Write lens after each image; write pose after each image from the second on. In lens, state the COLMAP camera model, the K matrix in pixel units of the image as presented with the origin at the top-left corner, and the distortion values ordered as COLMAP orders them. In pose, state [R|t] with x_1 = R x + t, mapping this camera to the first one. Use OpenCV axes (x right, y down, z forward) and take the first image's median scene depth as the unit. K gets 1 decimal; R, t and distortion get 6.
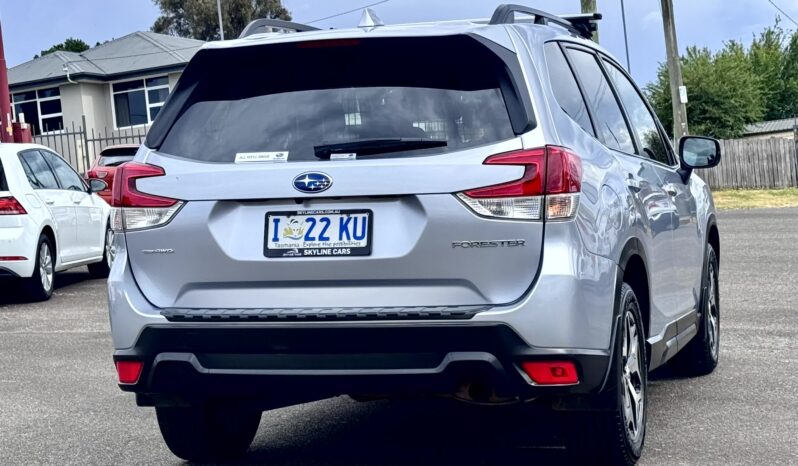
lens RADIAL K [[1653.4, 0, 399.0], [0, 1653.4, 233.0], [0, 0, 1]] dist [0.182669, 0.035132]
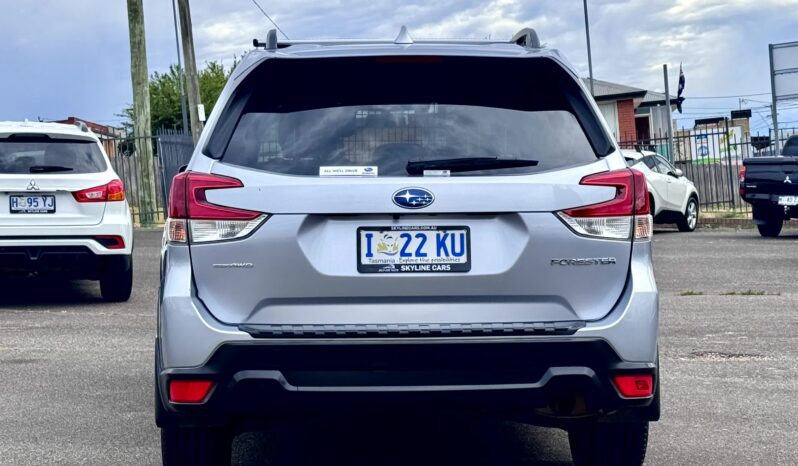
lens RADIAL K [[1653.4, 0, 399.0], [0, 1653.4, 233.0], [0, 0, 1]] dist [0.182669, 0.035132]
pose [[0.945367, 0.016301, 0.325600, -0.383584], [-0.013178, 0.999844, -0.011793, 0.002317], [-0.325742, 0.006858, 0.945434, 0.058949]]
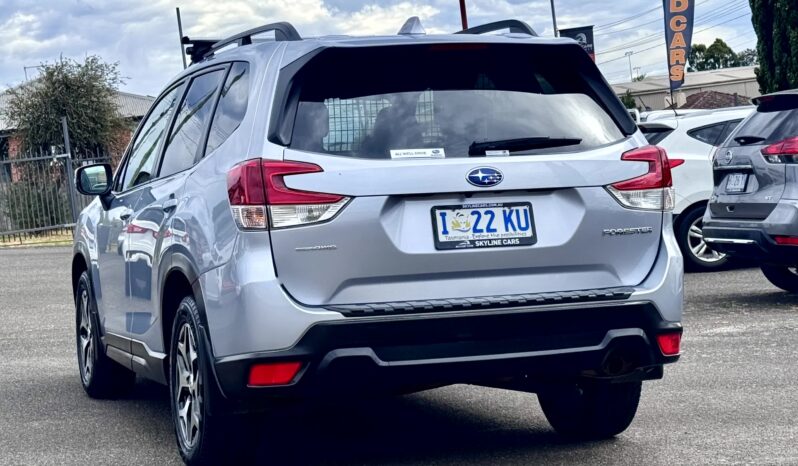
lens RADIAL K [[1653.4, 0, 399.0], [0, 1653.4, 233.0], [0, 0, 1]] dist [0.182669, 0.035132]
pose [[0.817344, -0.016069, 0.575925, -0.701626], [0.033810, 0.999226, -0.020103, 0.024369], [-0.575156, 0.035904, 0.817255, 0.170786]]
